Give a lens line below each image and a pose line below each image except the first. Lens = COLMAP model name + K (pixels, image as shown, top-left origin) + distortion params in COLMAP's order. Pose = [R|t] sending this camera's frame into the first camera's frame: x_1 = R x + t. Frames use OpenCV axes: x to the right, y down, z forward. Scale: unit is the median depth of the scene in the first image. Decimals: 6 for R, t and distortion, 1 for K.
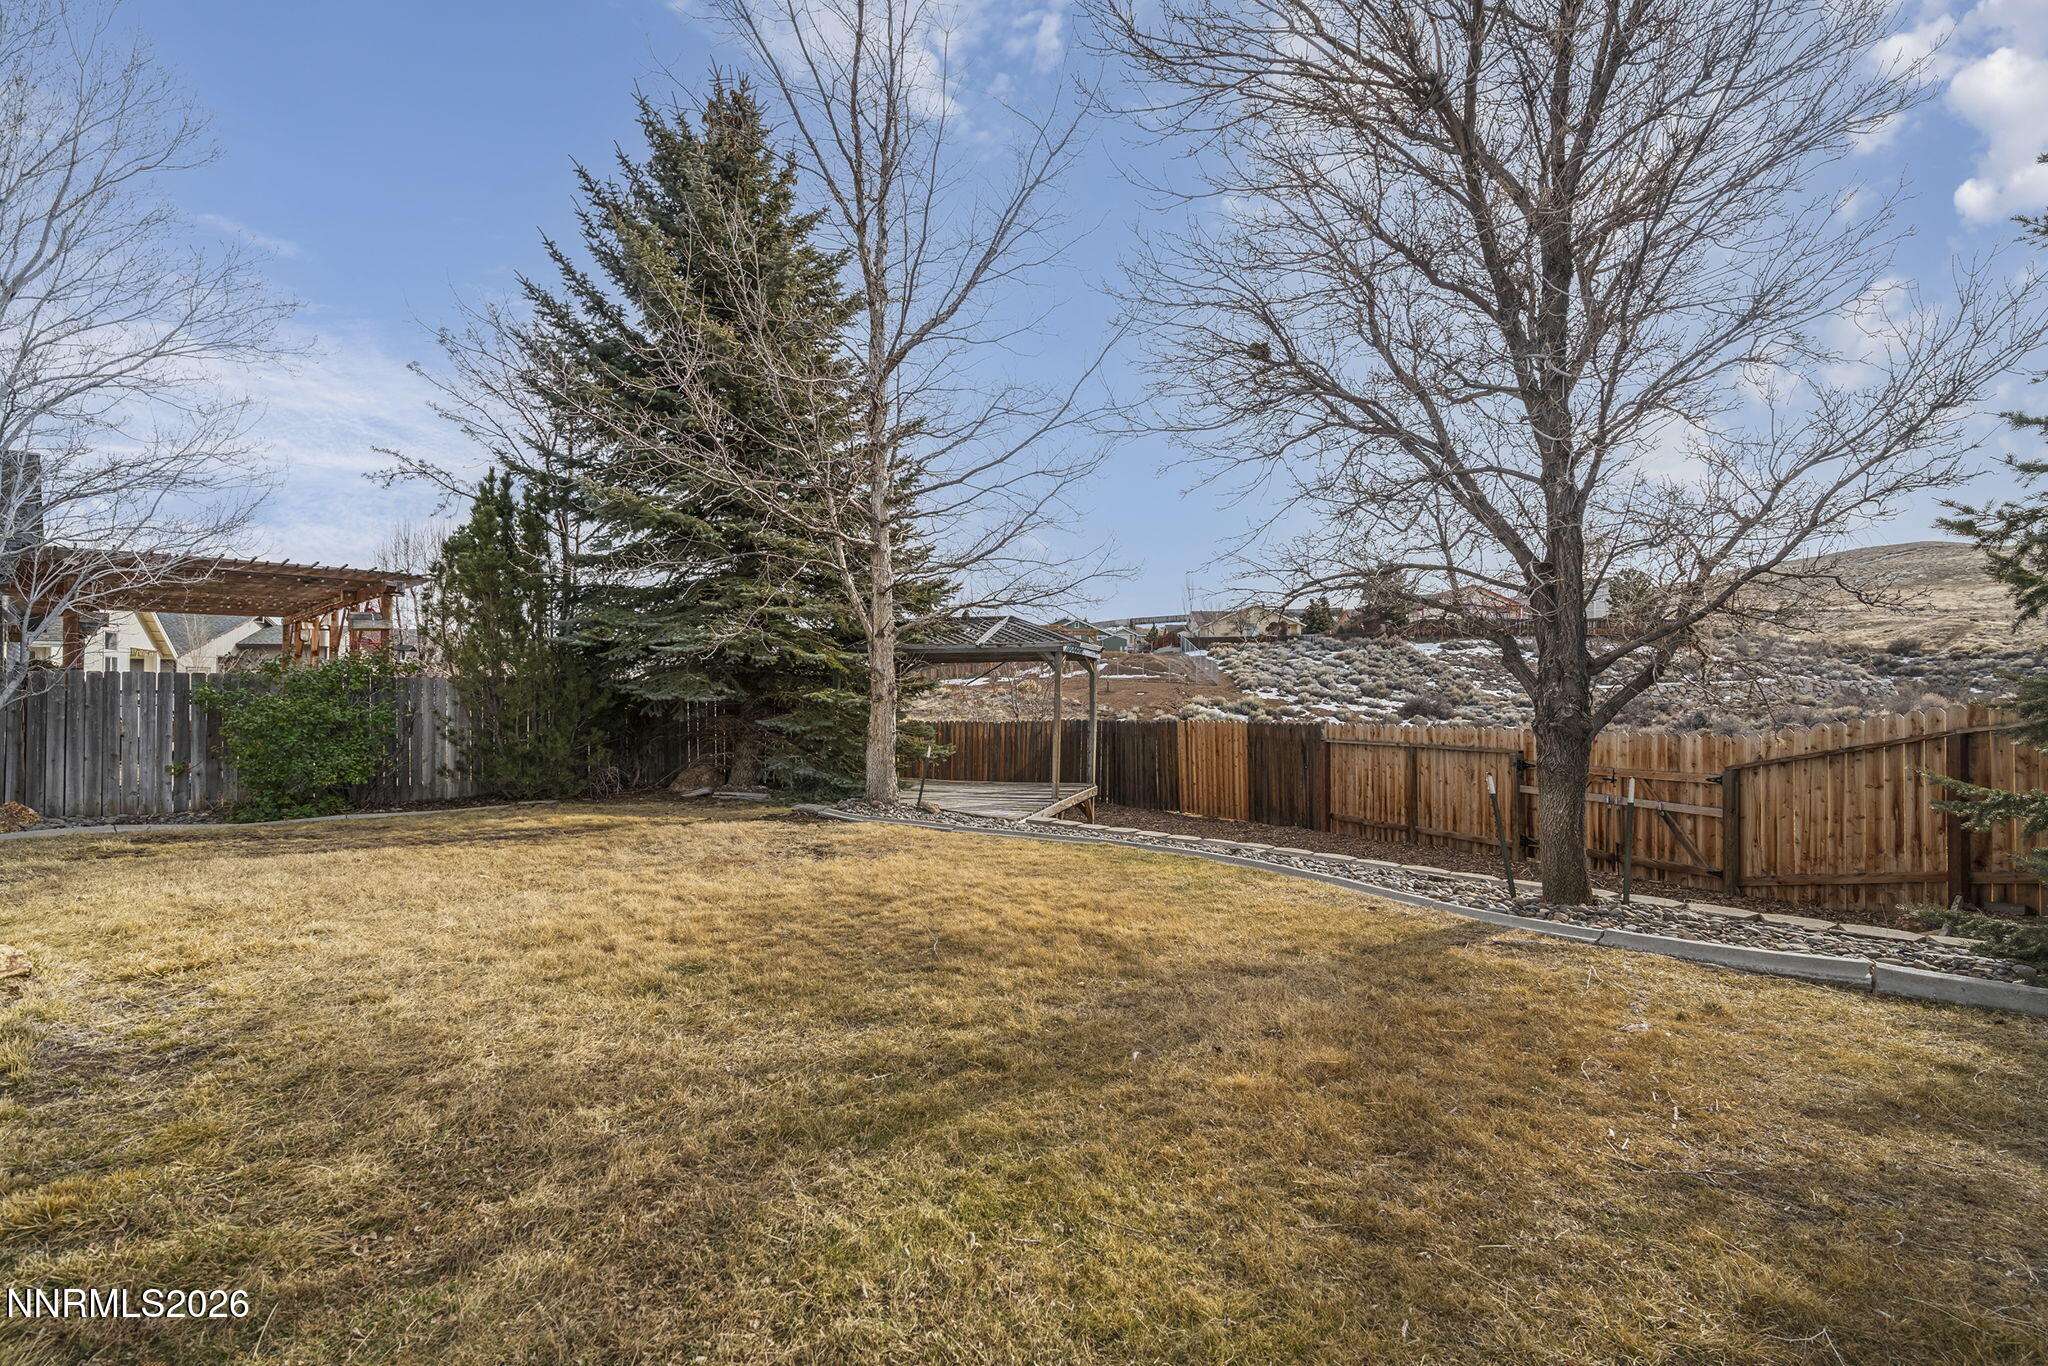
lens RADIAL K [[920.5, 0, 1023.2], [0, 920.5, 686.9], [0, 0, 1]] dist [-0.002303, 0.001910]
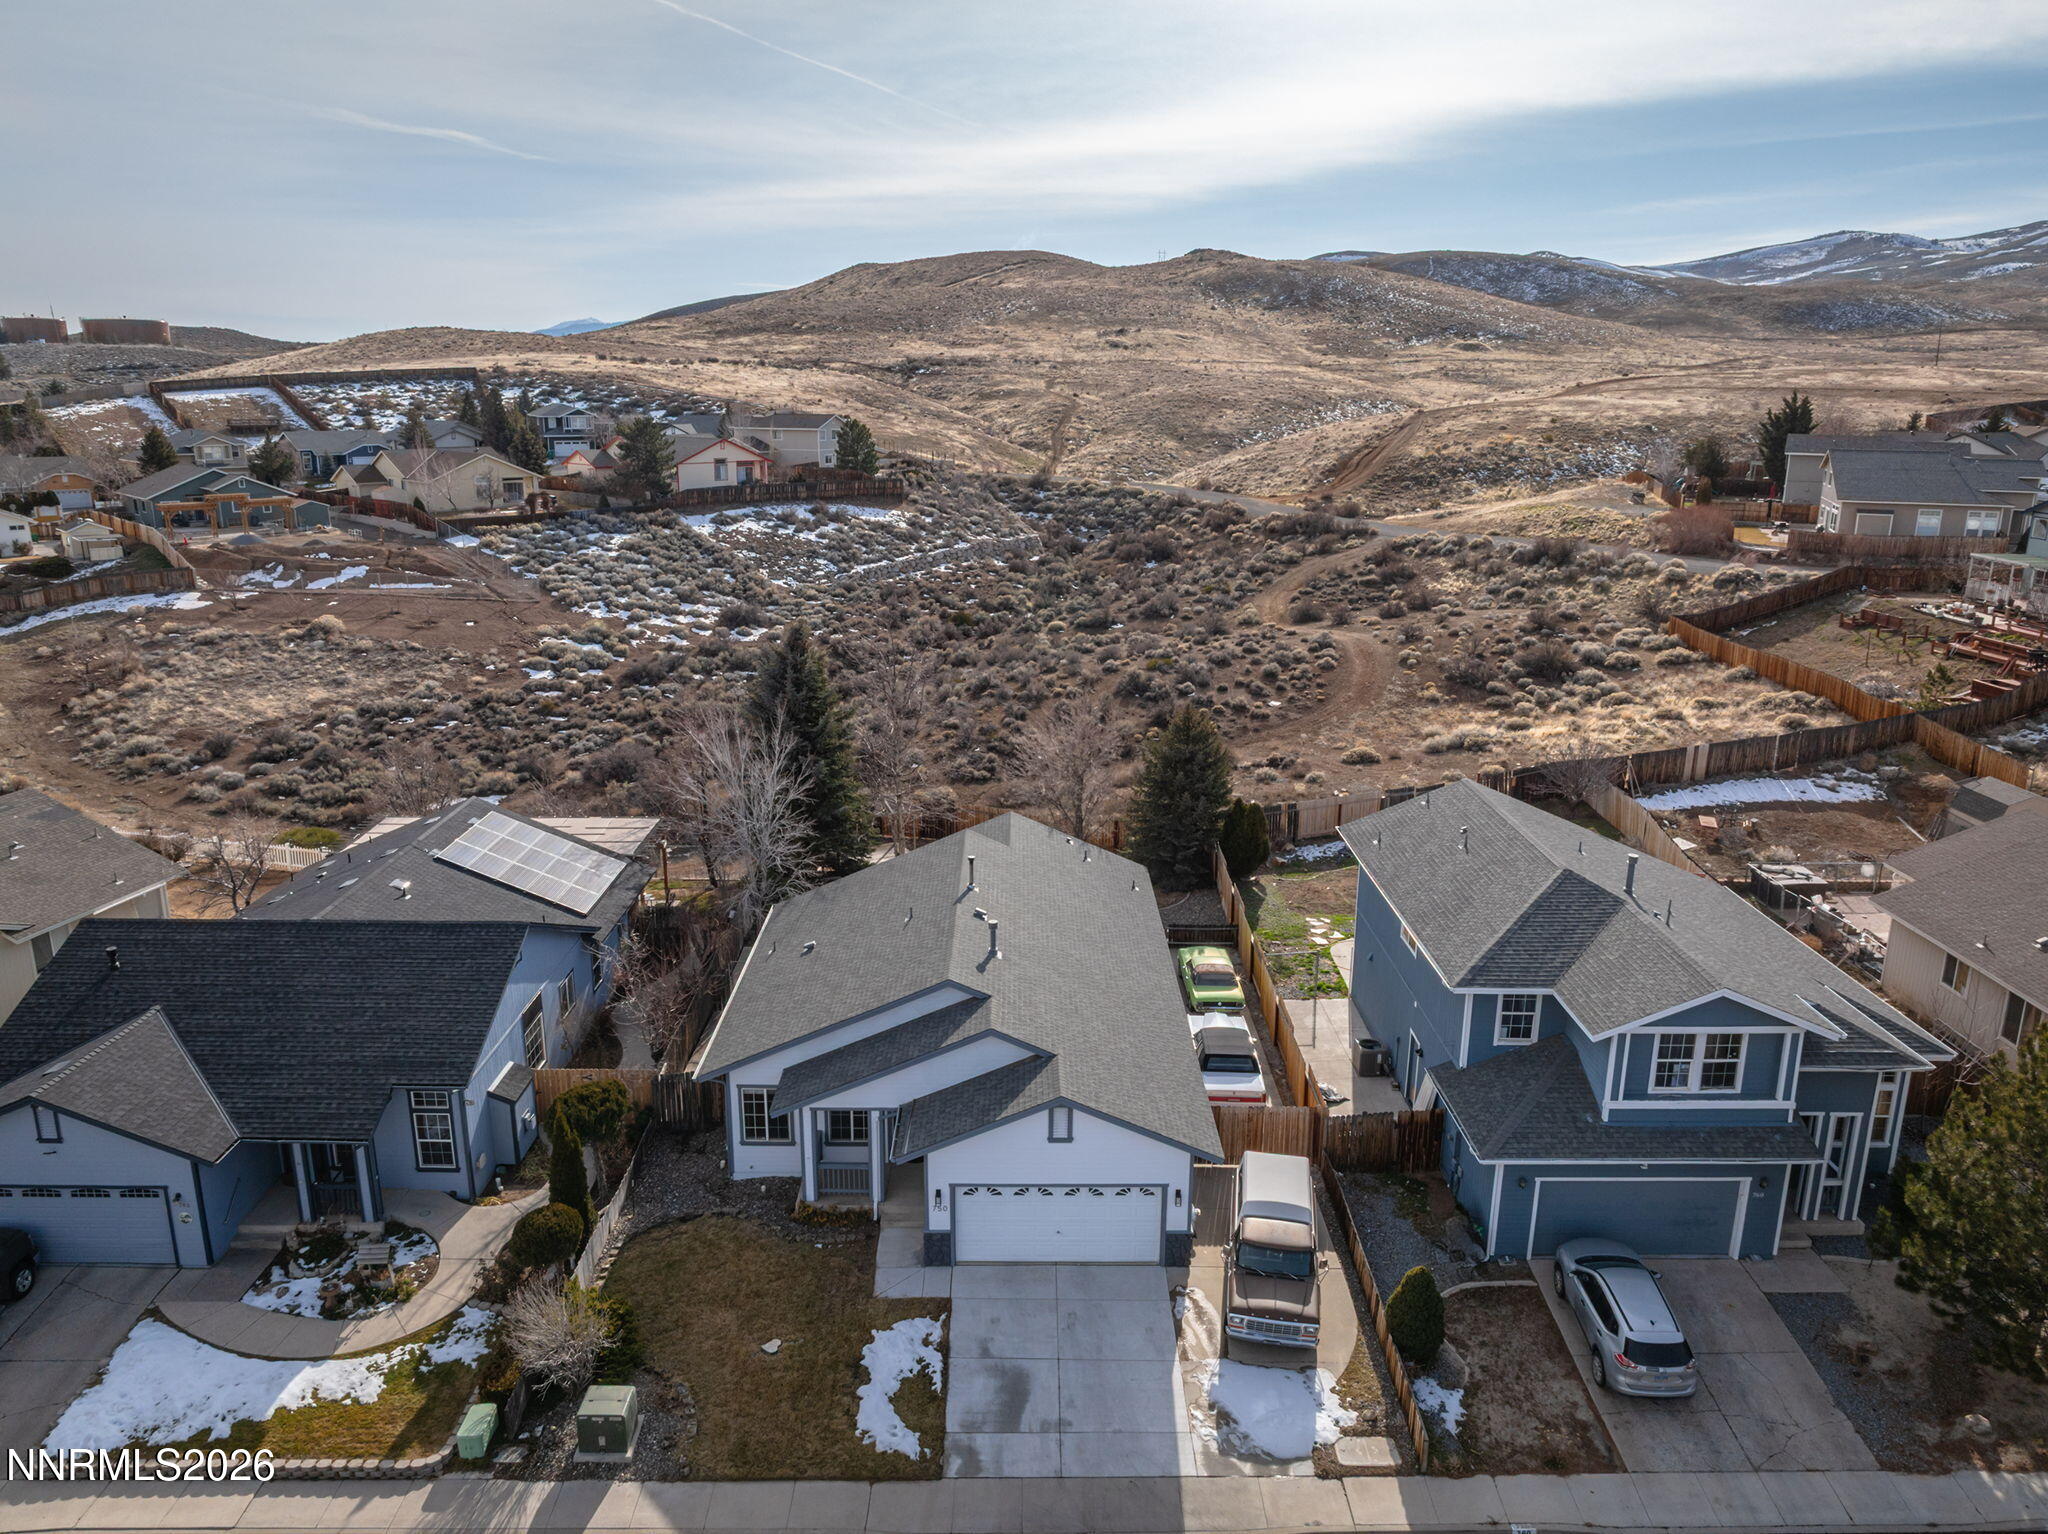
lens RADIAL K [[1446.0, 0, 1020.1], [0, 1446.0, 765.7], [0, 0, 1]] dist [-0.030639, 0.017396]
pose [[0.714914, -0.177079, 0.676418, -0.529164], [-0.008279, 0.965188, 0.261426, -0.260932], [-0.699163, -0.192497, 0.688561, -0.452481]]
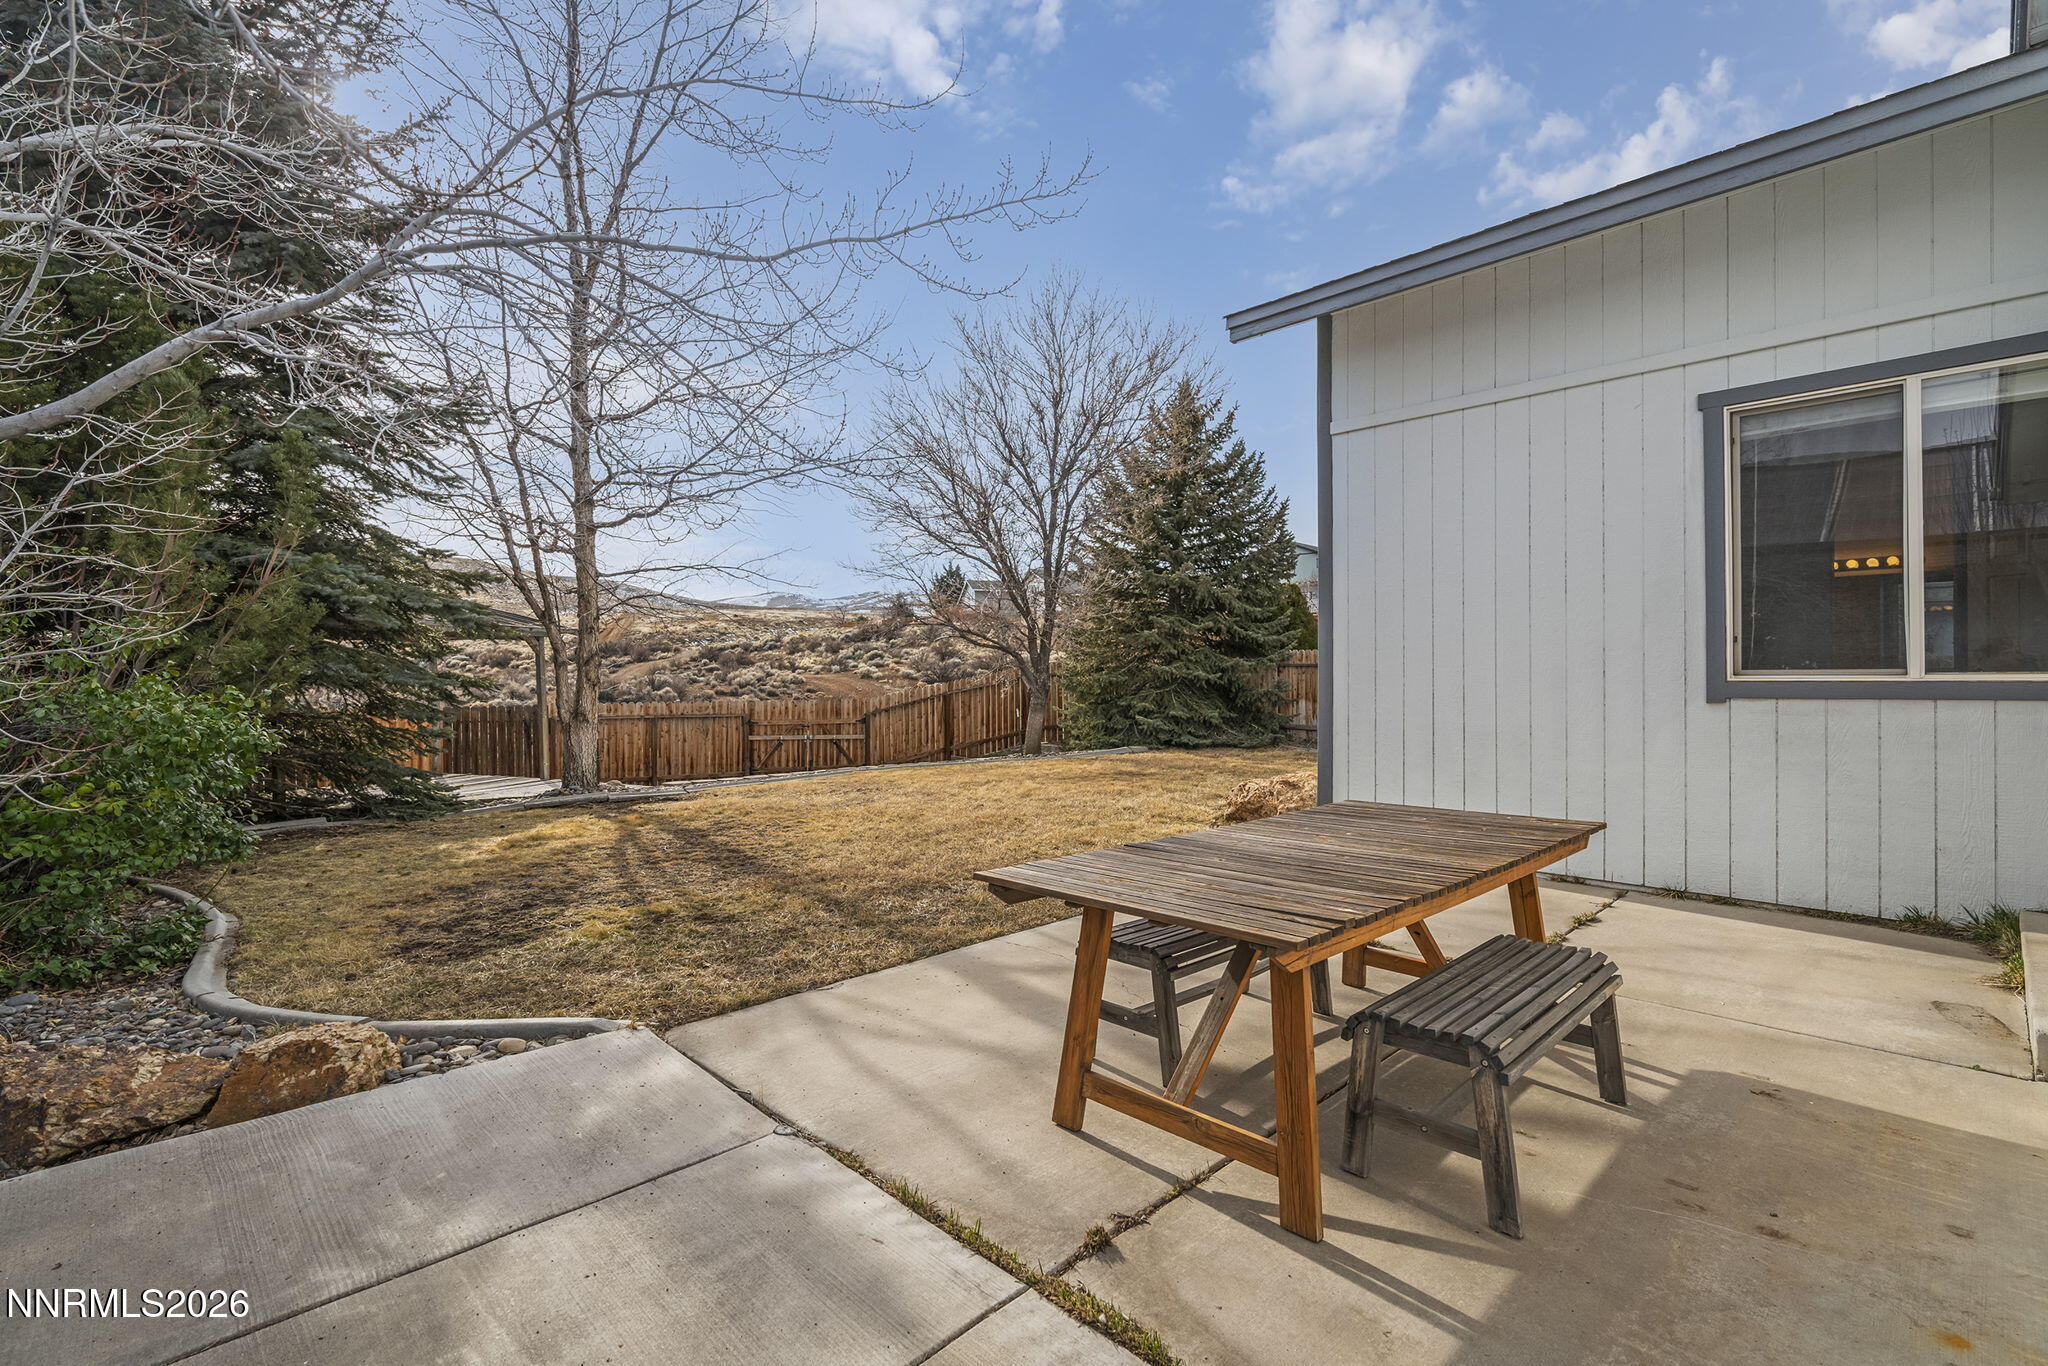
lens RADIAL K [[920.5, 0, 1026.3], [0, 920.5, 678.8], [0, 0, 1]] dist [-0.002303, 0.001910]
pose [[0.026759, 0.002258, 0.999639, -0.179713], [-0.004851, 0.999986, -0.002129, 0.001492], [-0.999630, -0.004792, 0.026769, 0.079847]]
